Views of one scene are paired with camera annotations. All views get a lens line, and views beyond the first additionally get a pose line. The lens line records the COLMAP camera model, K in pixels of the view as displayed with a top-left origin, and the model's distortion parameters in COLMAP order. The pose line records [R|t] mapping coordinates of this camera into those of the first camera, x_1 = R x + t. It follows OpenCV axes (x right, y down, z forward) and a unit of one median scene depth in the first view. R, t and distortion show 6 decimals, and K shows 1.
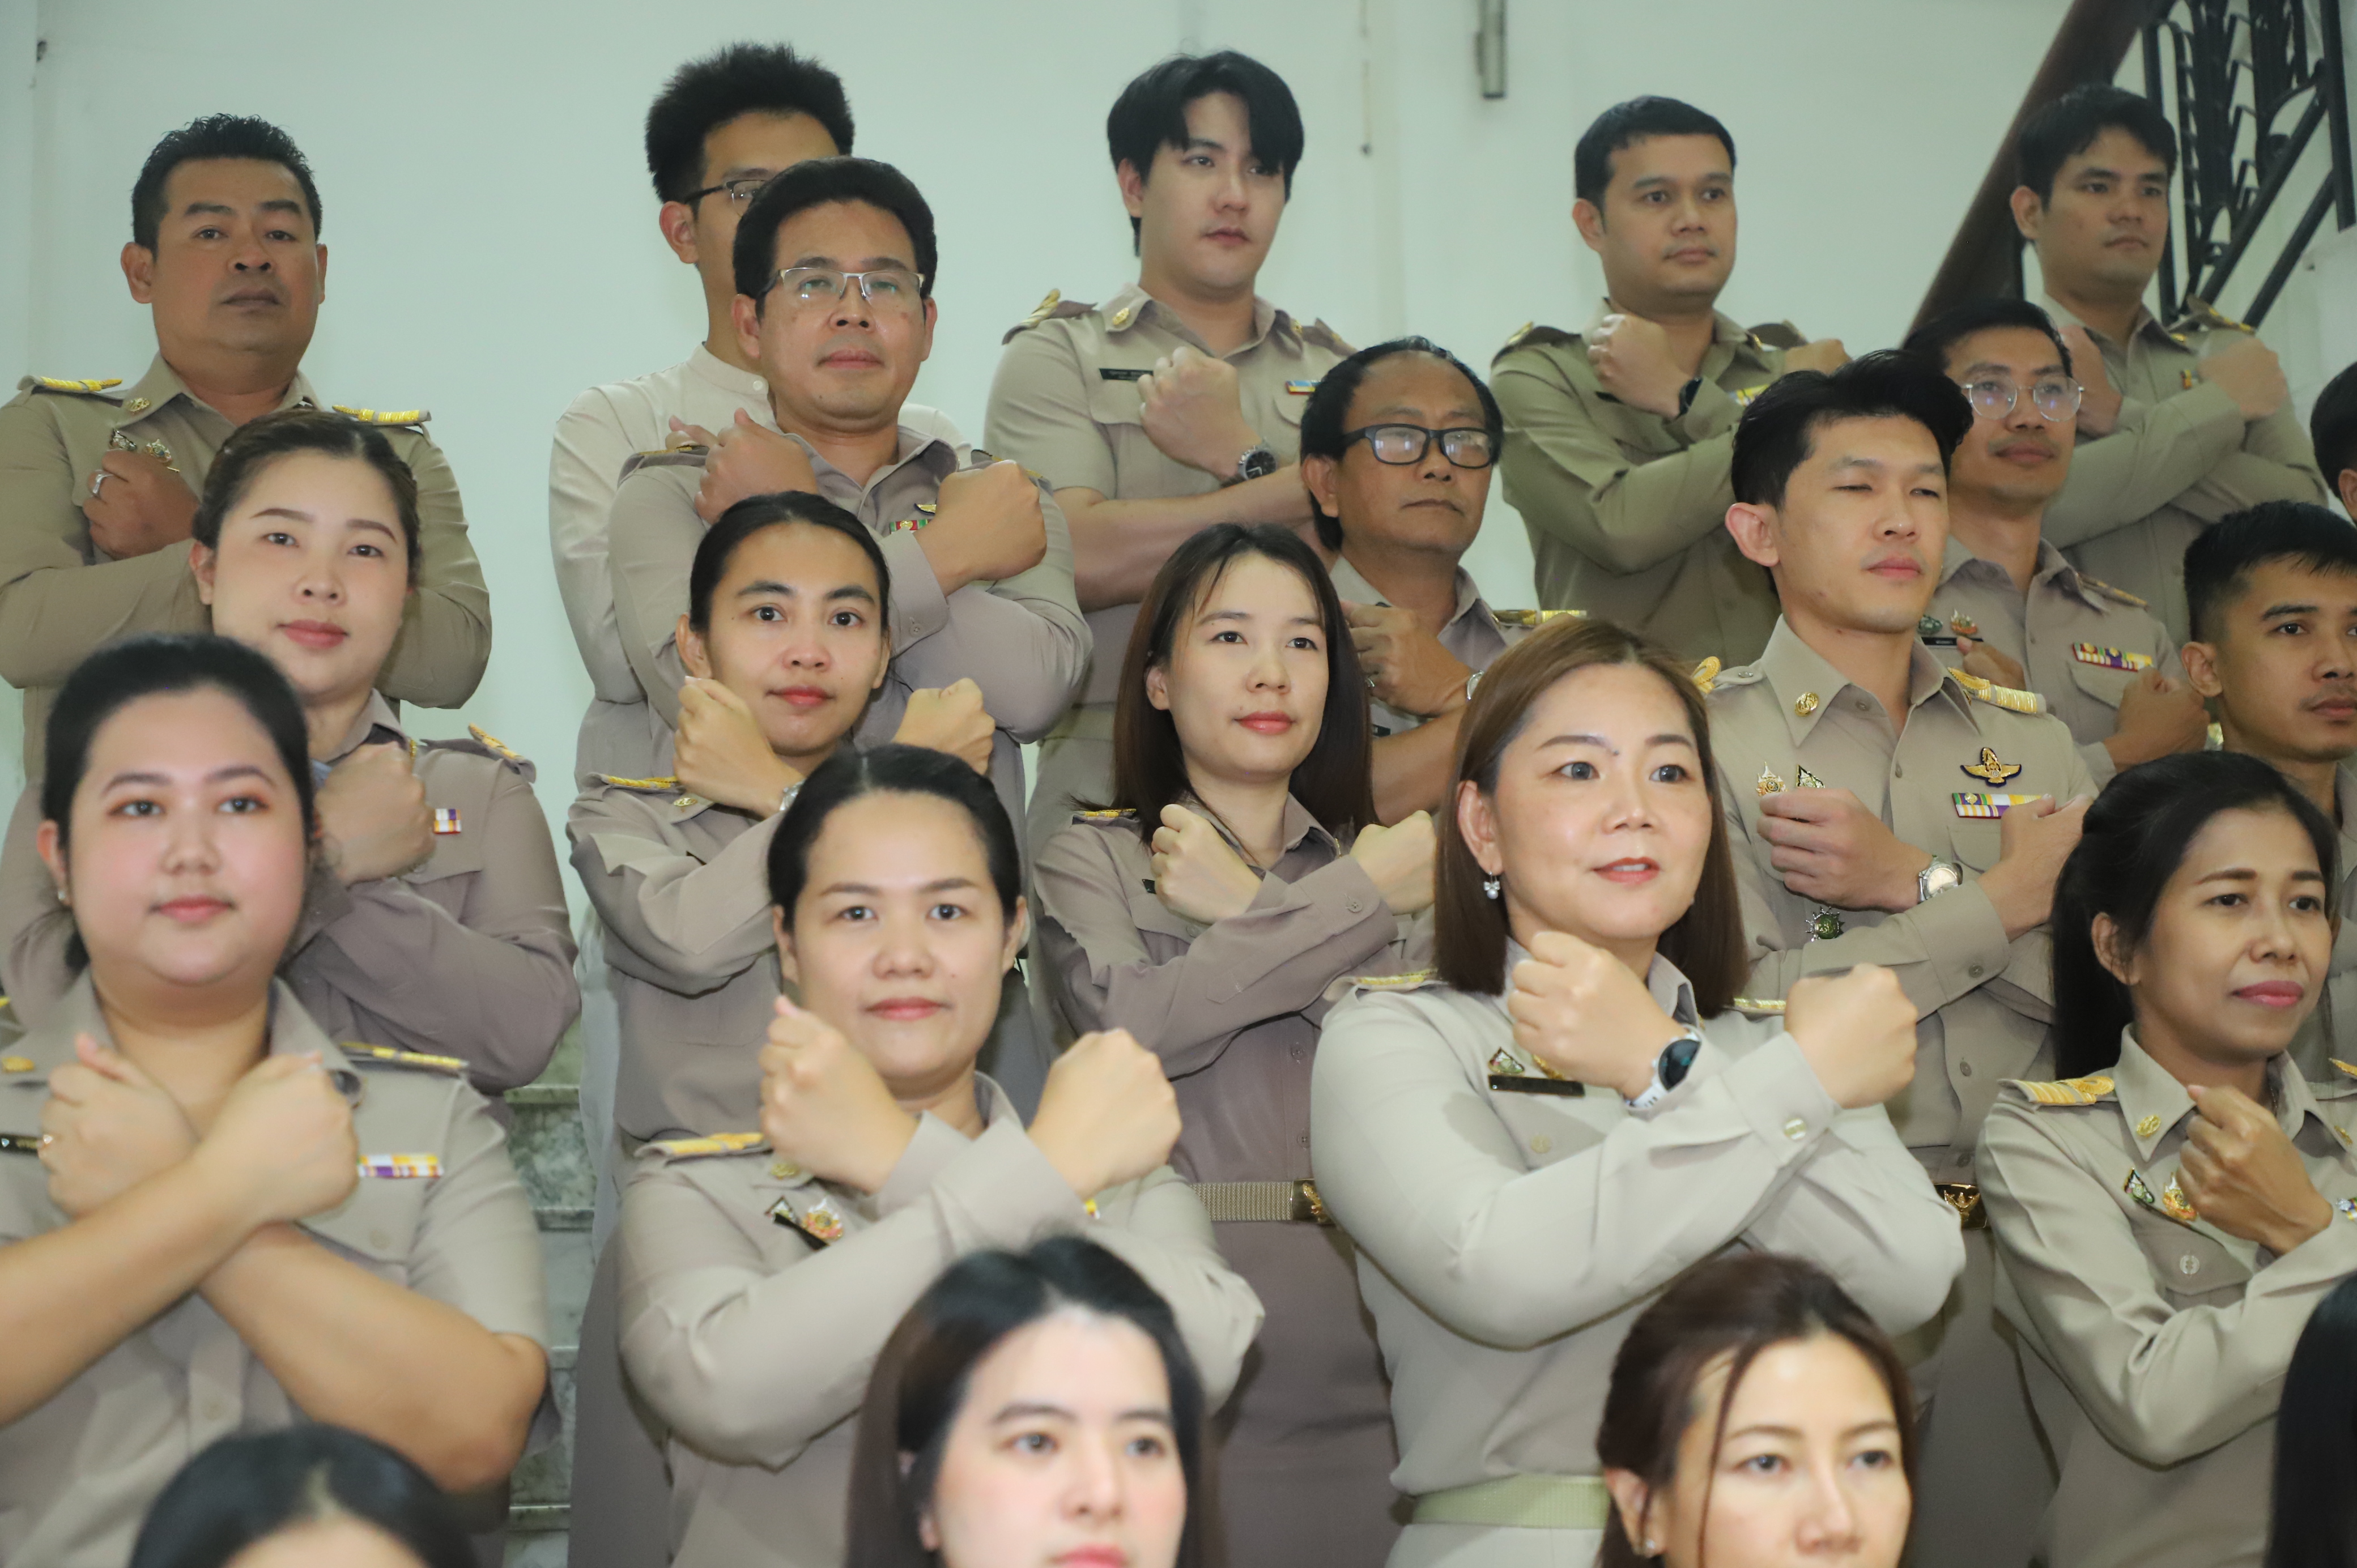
lens RADIAL K [[4169.7, 0, 1172.3], [0, 4169.7, 780.1], [0, 0, 1]] dist [-0.014588, 0.000000]
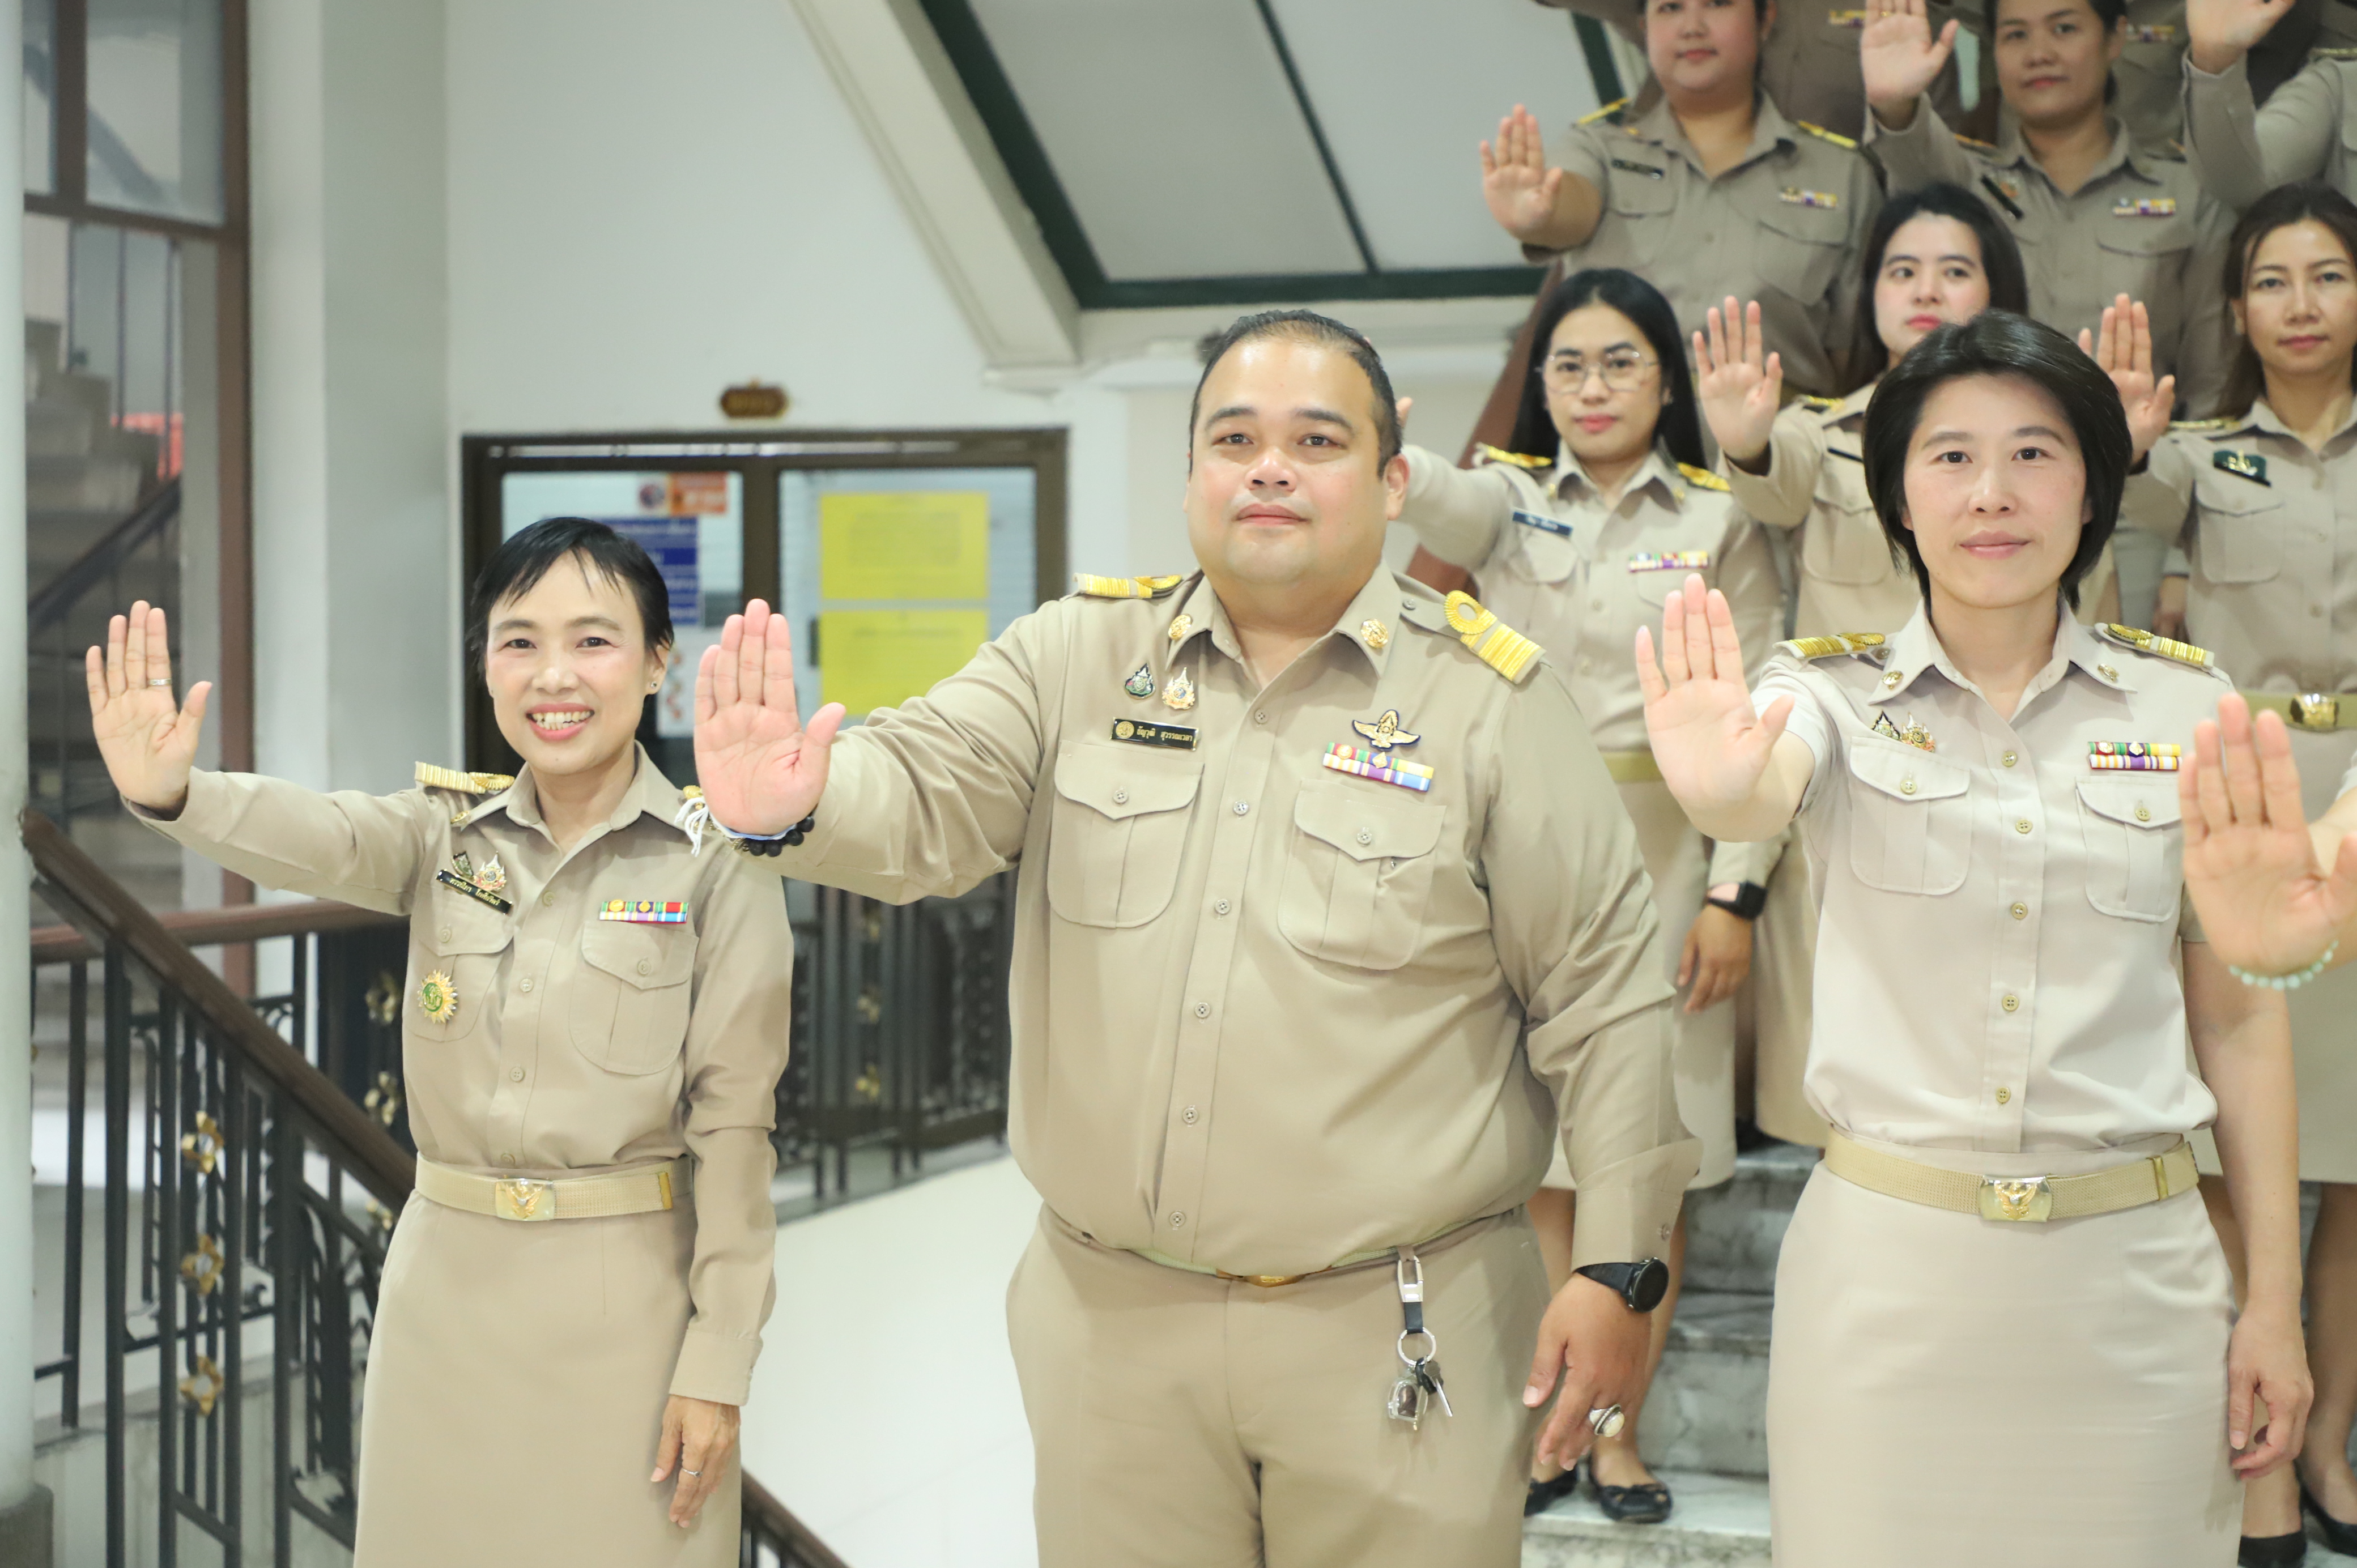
lens RADIAL K [[4169.7, 0, 1189.2], [0, 4169.7, 777.0], [0, 0, 1]] dist [-0.014588, 0.000000]
pose [[0.809096, 0.044632, -0.585979, 0.730093], [0.071322, 0.982284, 0.173296, 0.007939], [0.583332, -0.182006, 0.791579, -0.772150]]
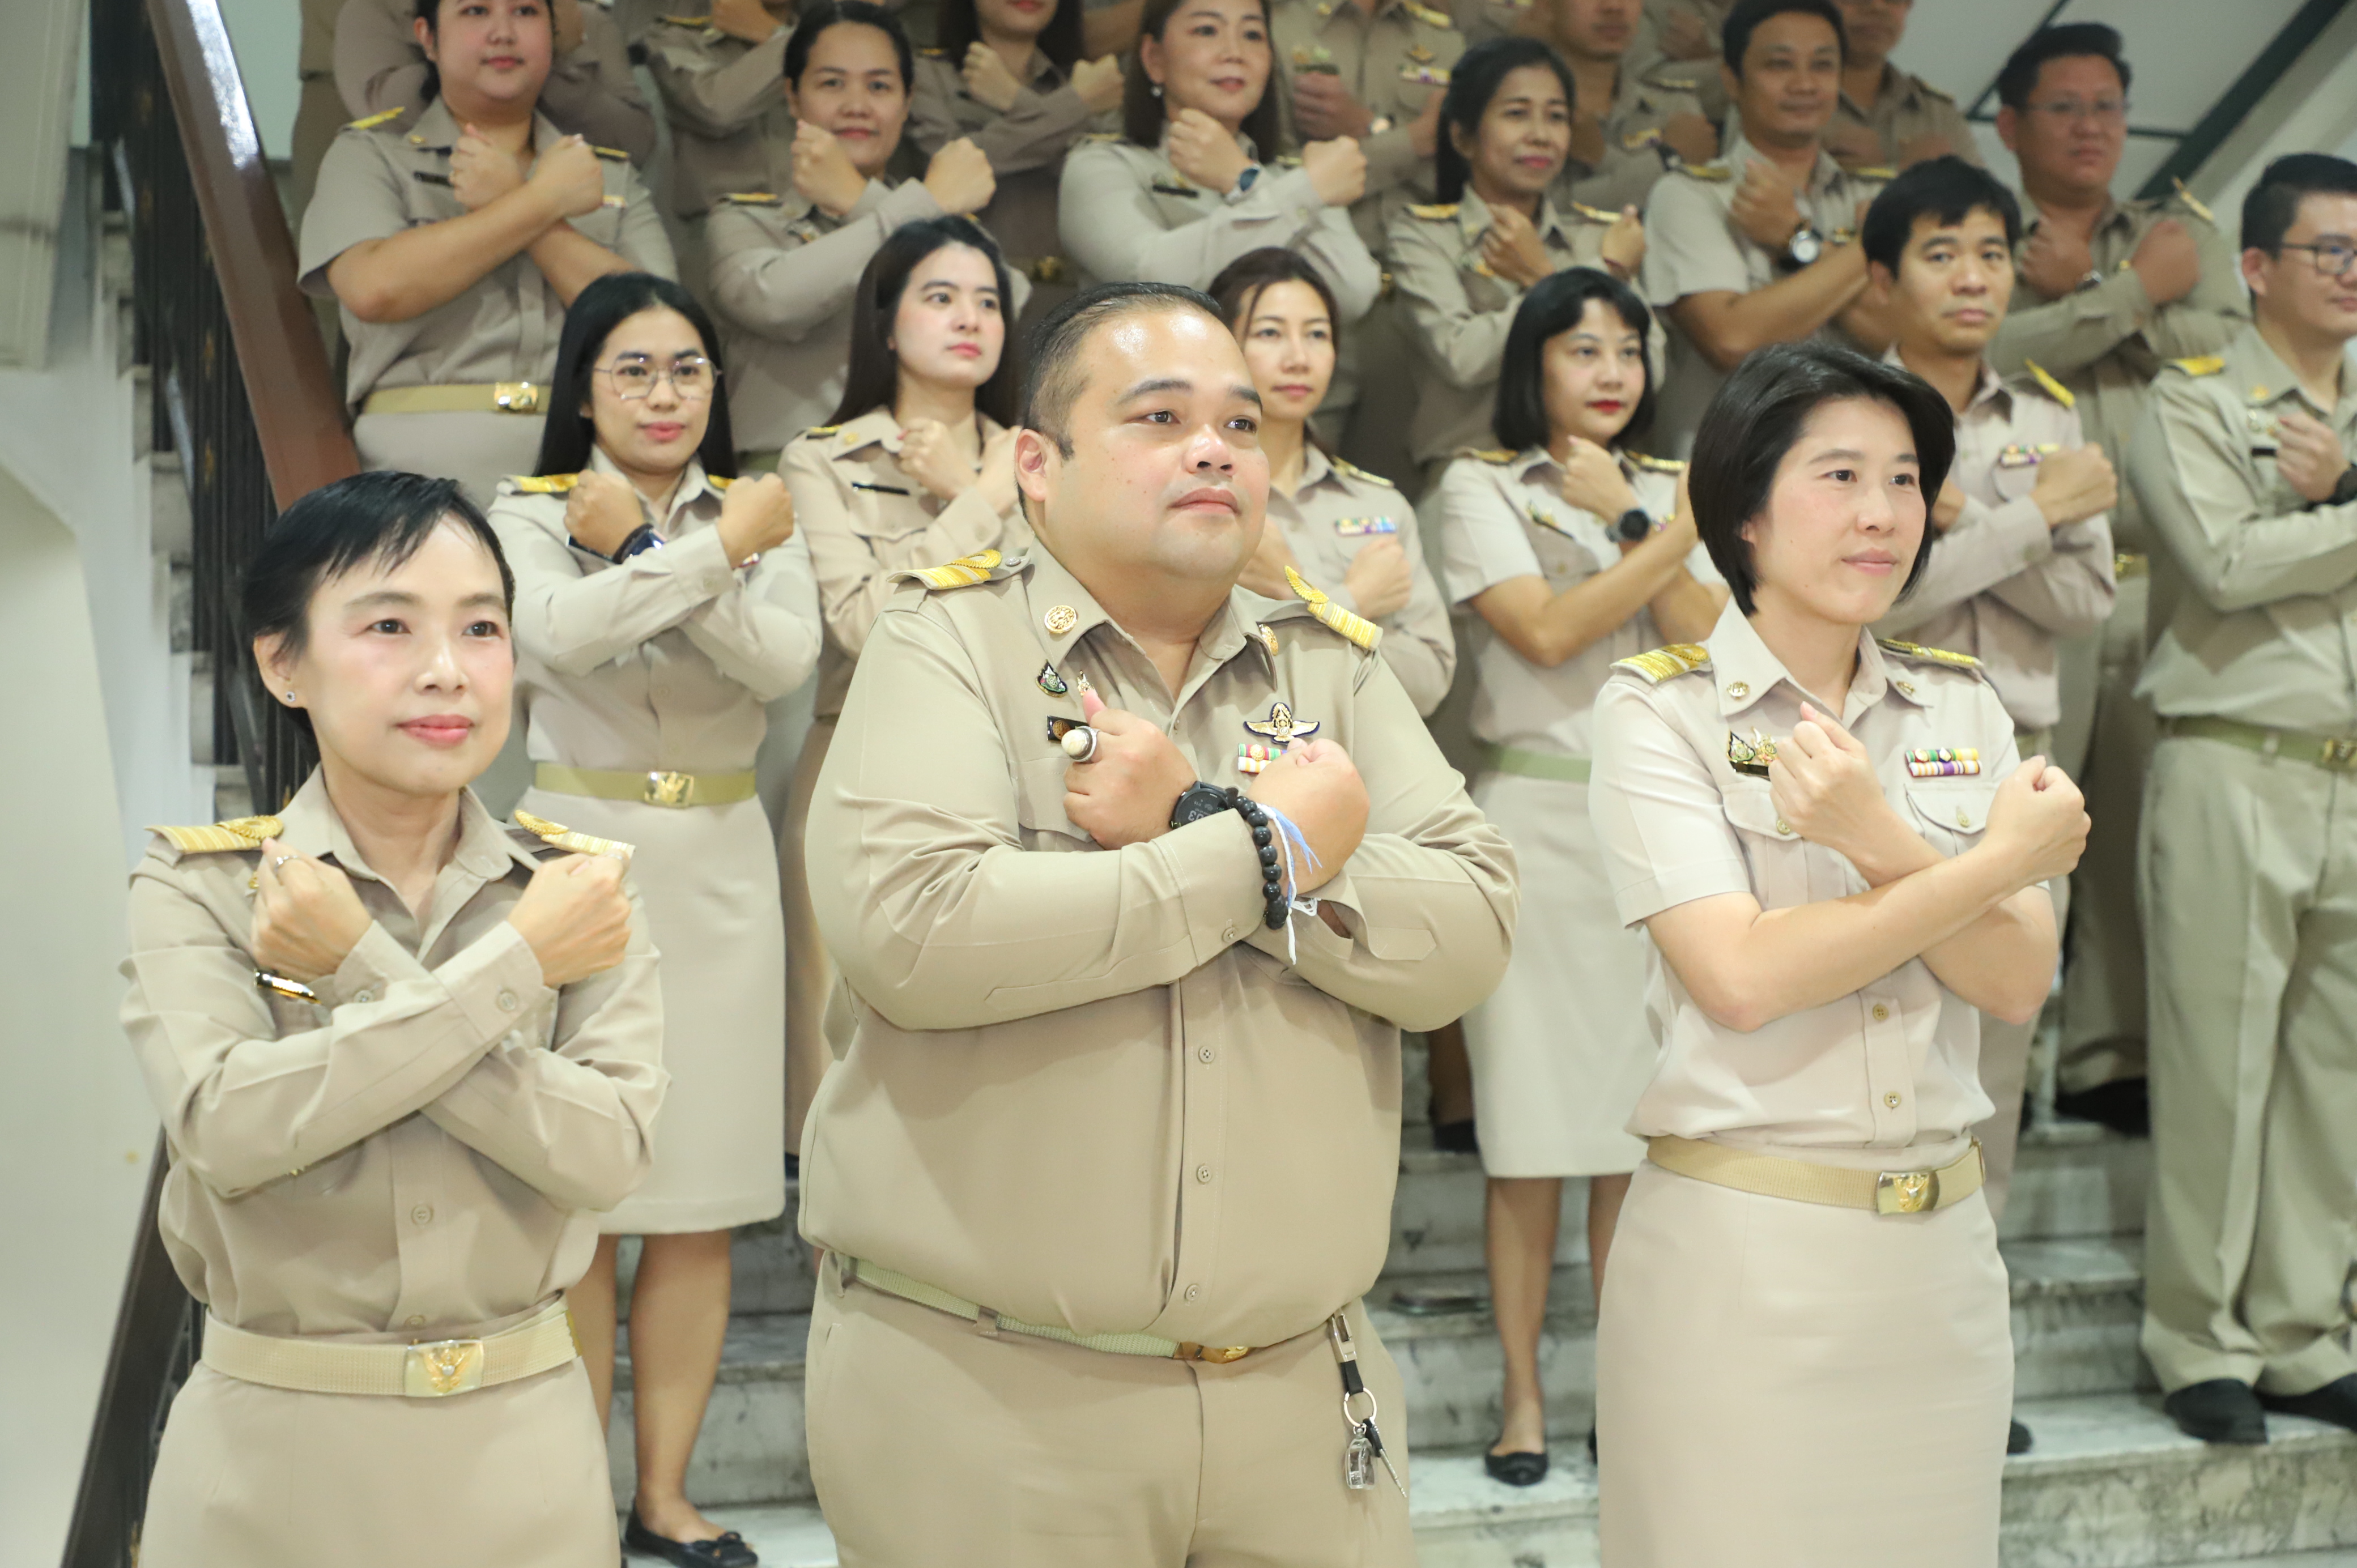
lens RADIAL K [[3554.4, 0, 1115.7], [0, 3554.4, 757.4], [0, 0, 1]] dist [0.033923, 0.000000]
pose [[0.995426, 0.032805, 0.089727, -0.082141], [-0.047440, 0.984952, 0.166191, 0.058422], [-0.082925, -0.169688, 0.982003, -0.706570]]
